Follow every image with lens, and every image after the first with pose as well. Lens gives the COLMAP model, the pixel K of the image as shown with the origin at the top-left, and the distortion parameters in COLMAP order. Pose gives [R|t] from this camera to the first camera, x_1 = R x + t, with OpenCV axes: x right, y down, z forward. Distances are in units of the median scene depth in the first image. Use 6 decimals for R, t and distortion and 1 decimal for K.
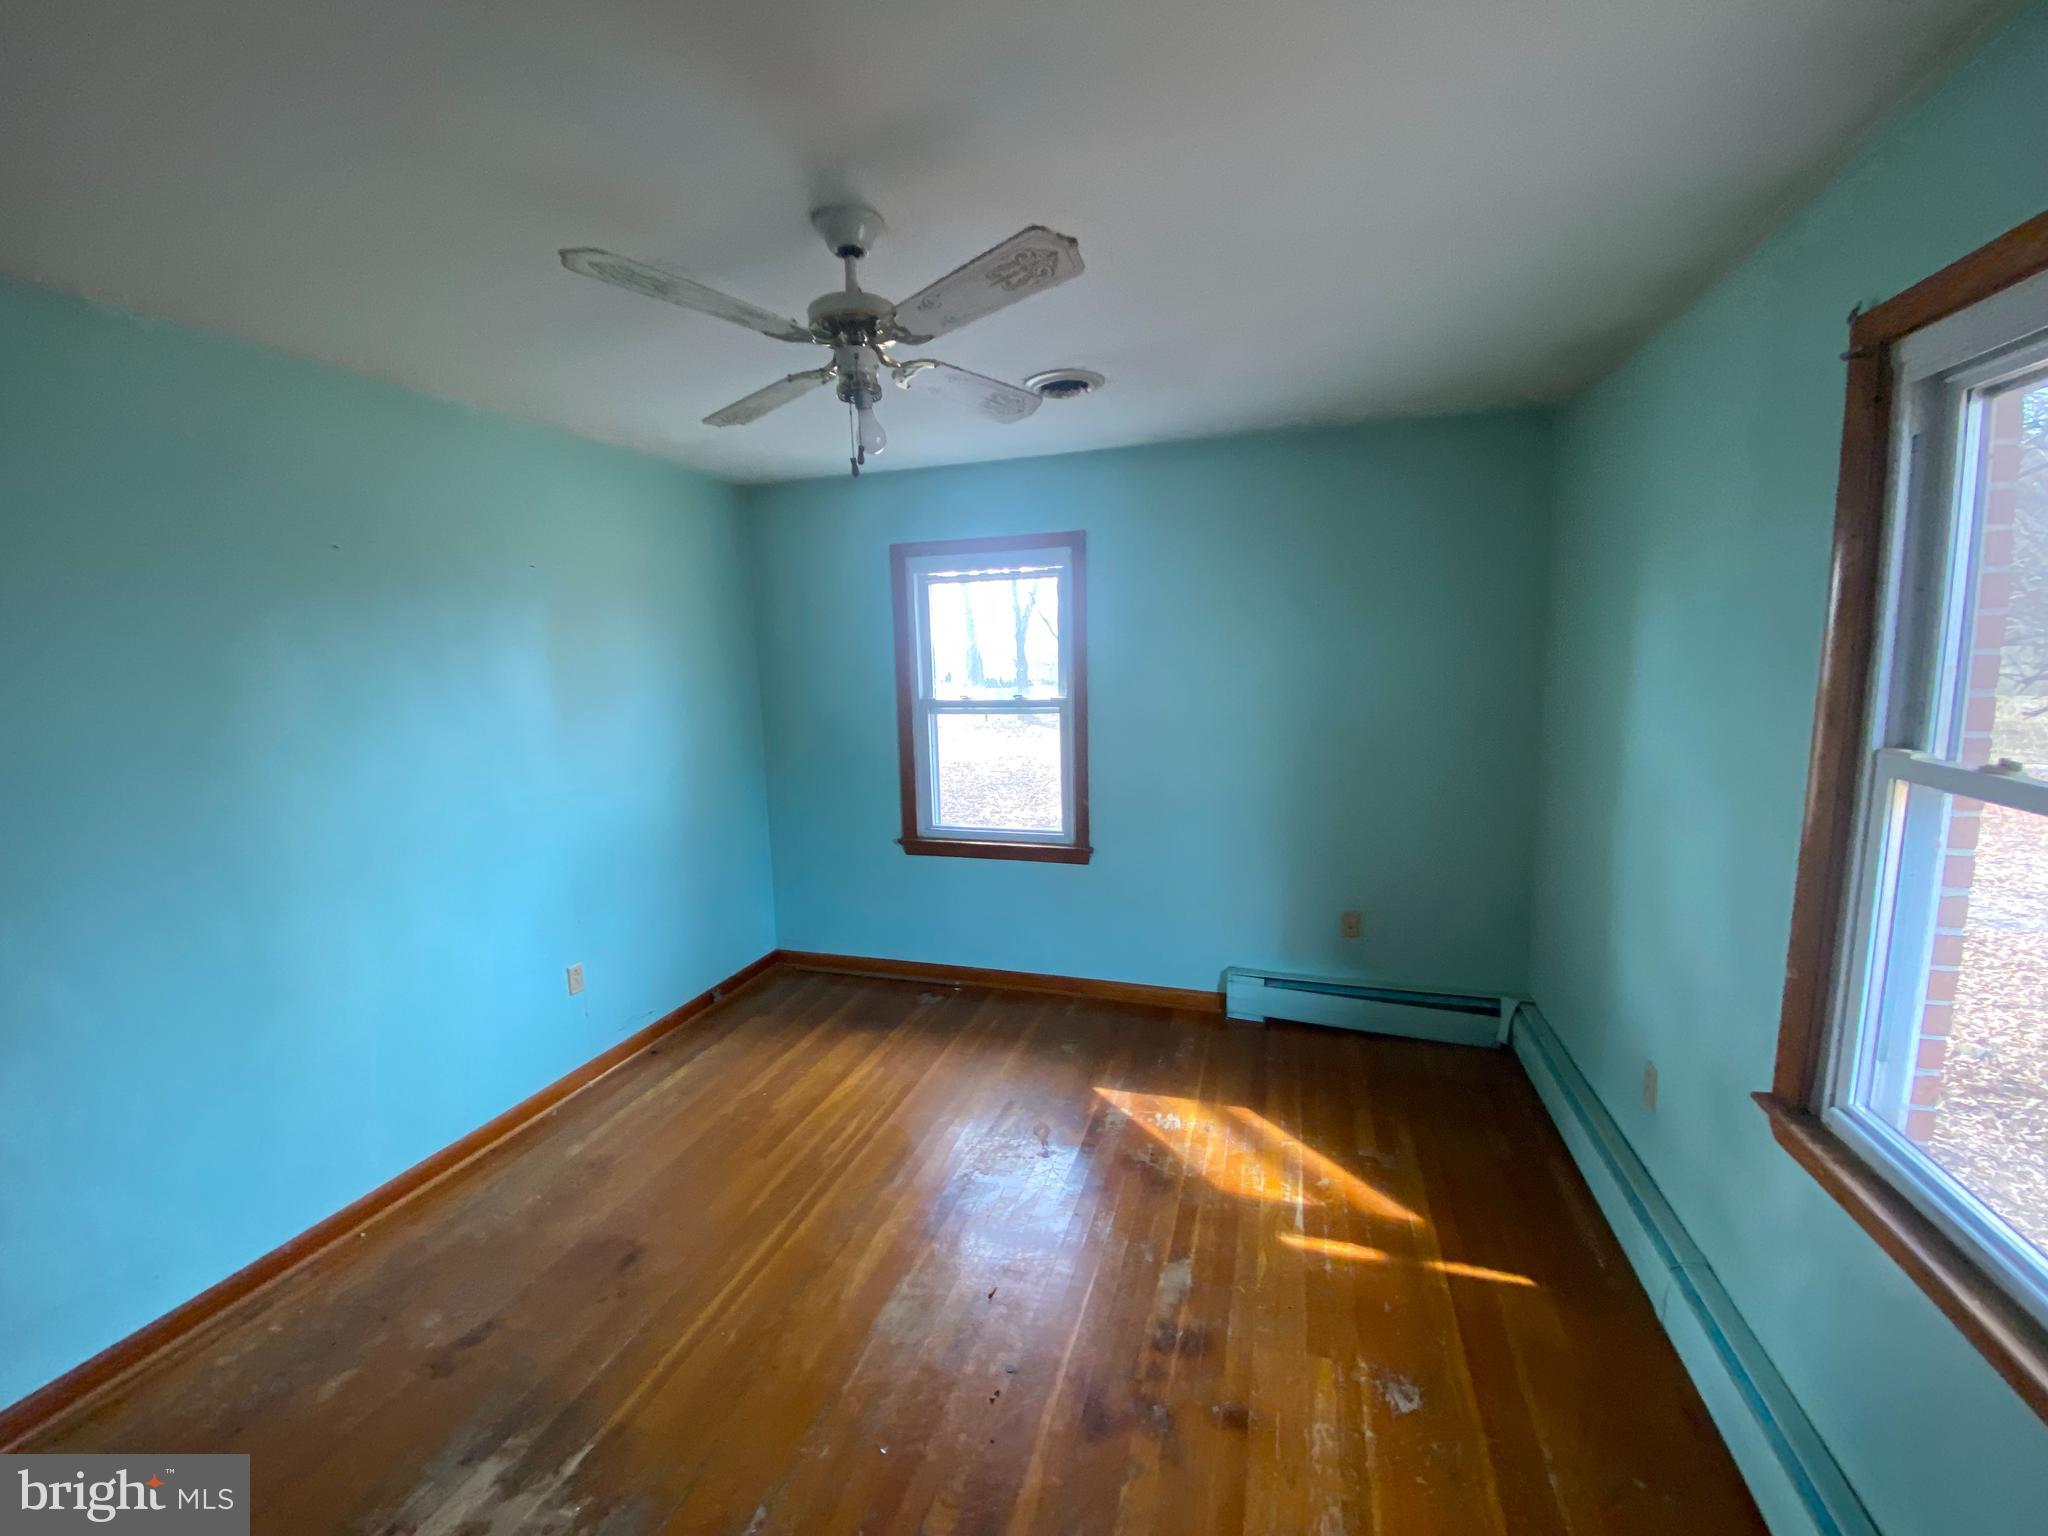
lens RADIAL K [[822.1, 0, 1024.0], [0, 822.1, 768.0], [0, 0, 1]] dist [0.001993, -0.012319]
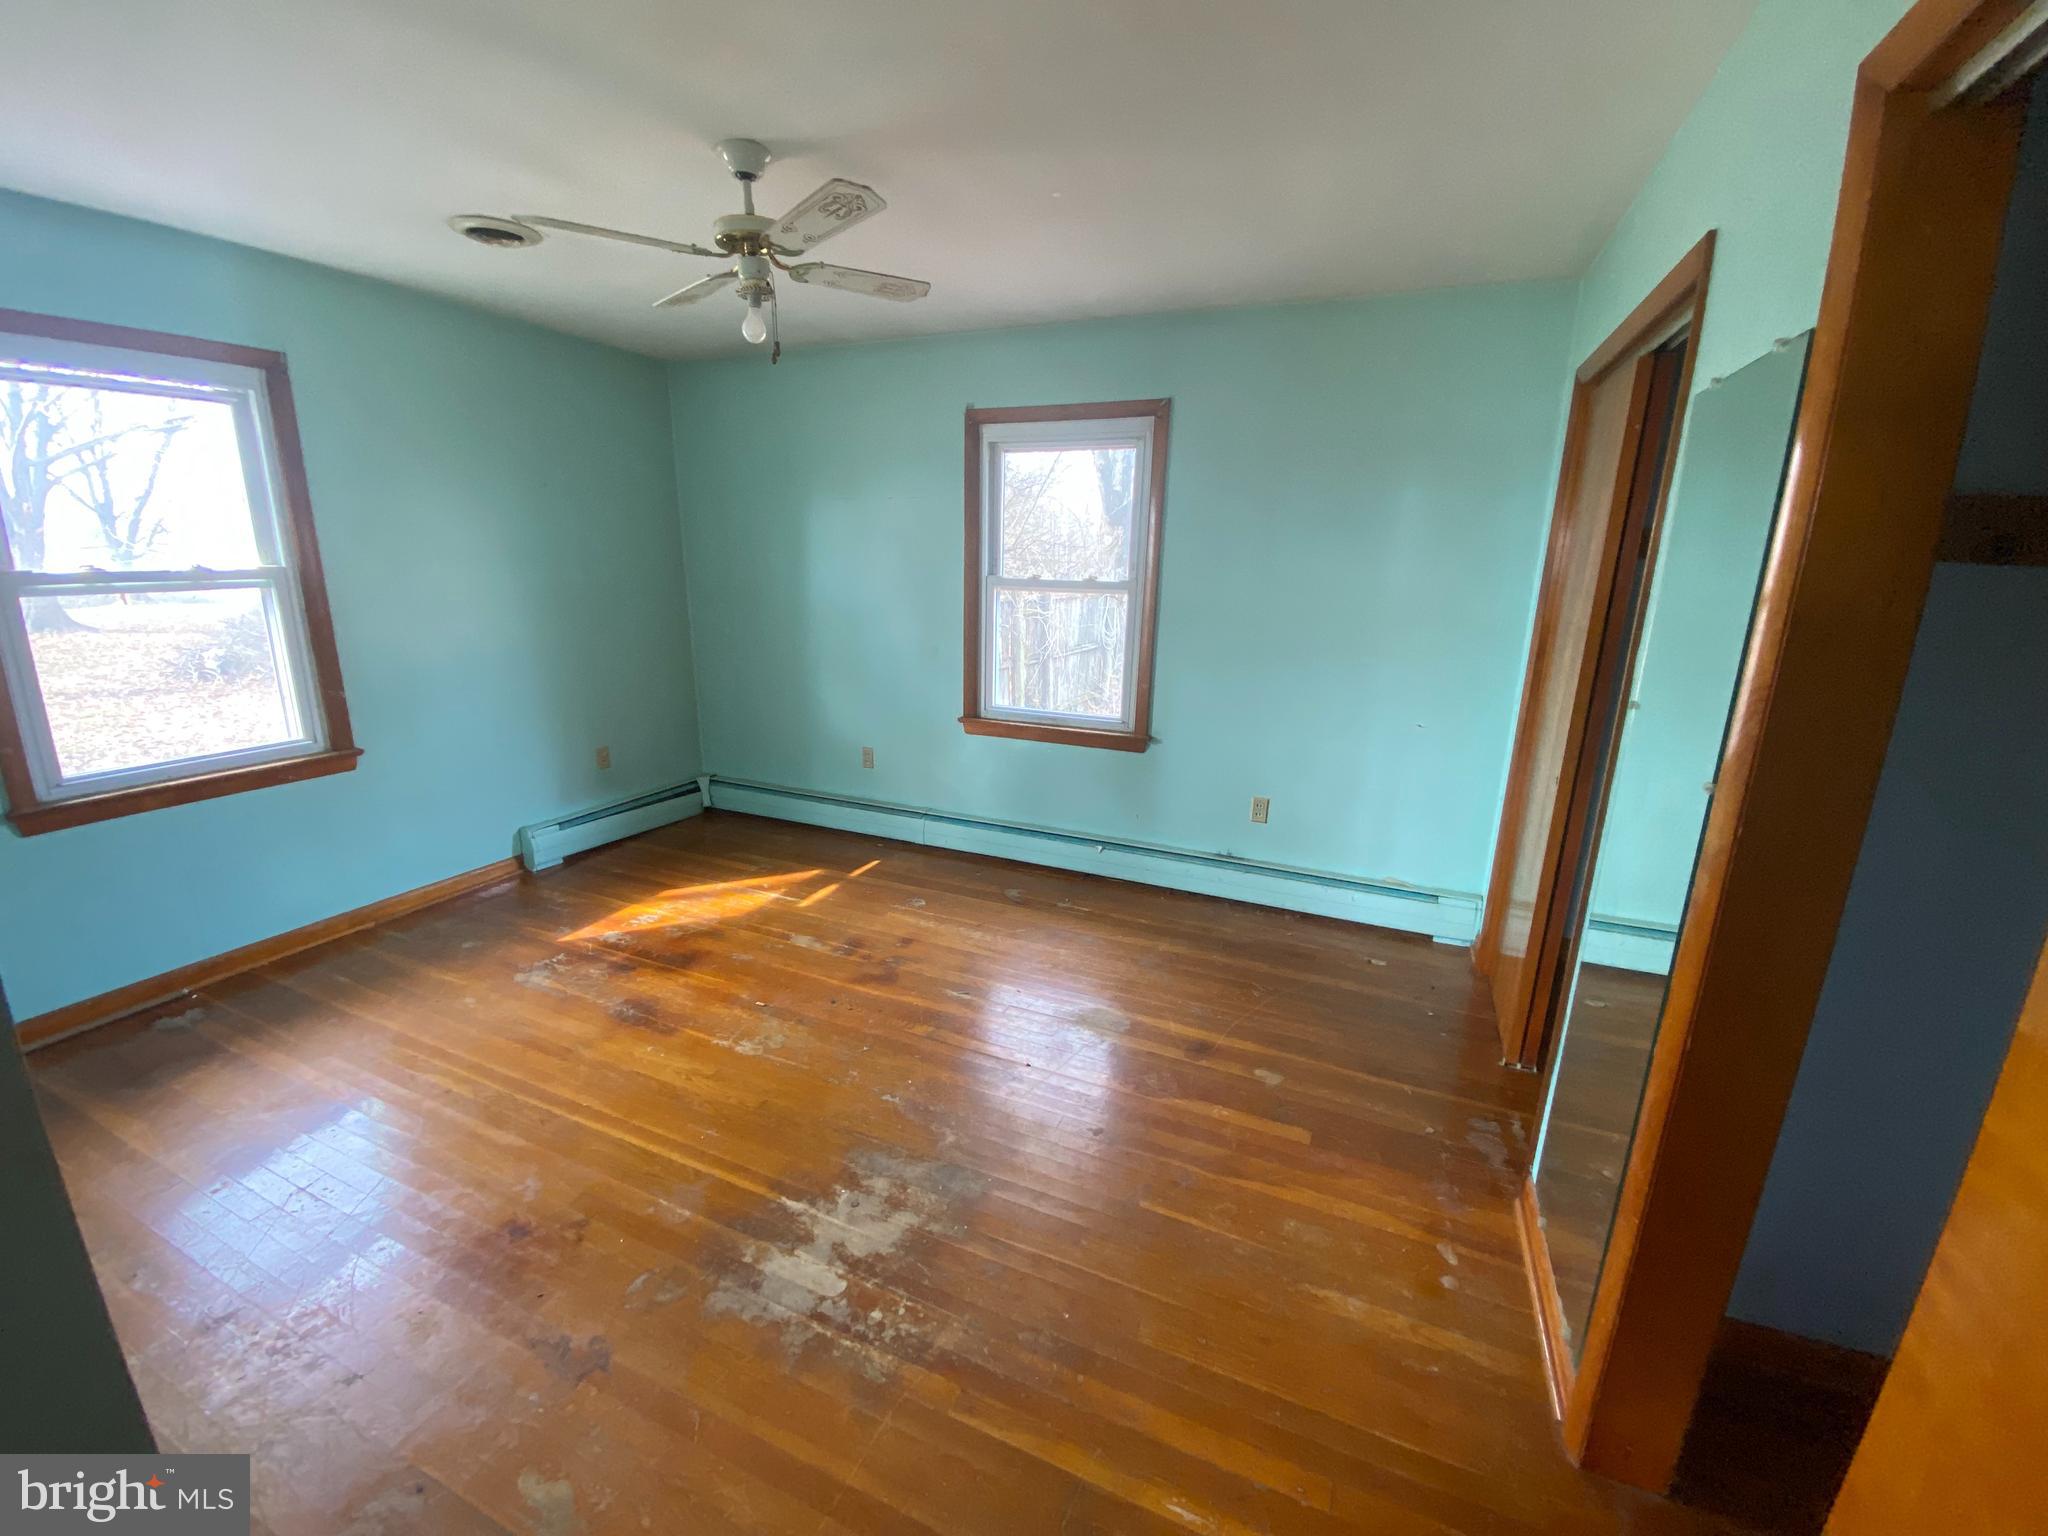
lens RADIAL K [[822.1, 0, 1024.0], [0, 822.1, 768.0], [0, 0, 1]] dist [0.001993, -0.012319]
pose [[0.104918, -0.224414, 0.968830, -0.776550], [0.115297, 0.970382, 0.212287, 0.018374], [-0.987775, 0.089430, 0.127685, 0.239398]]
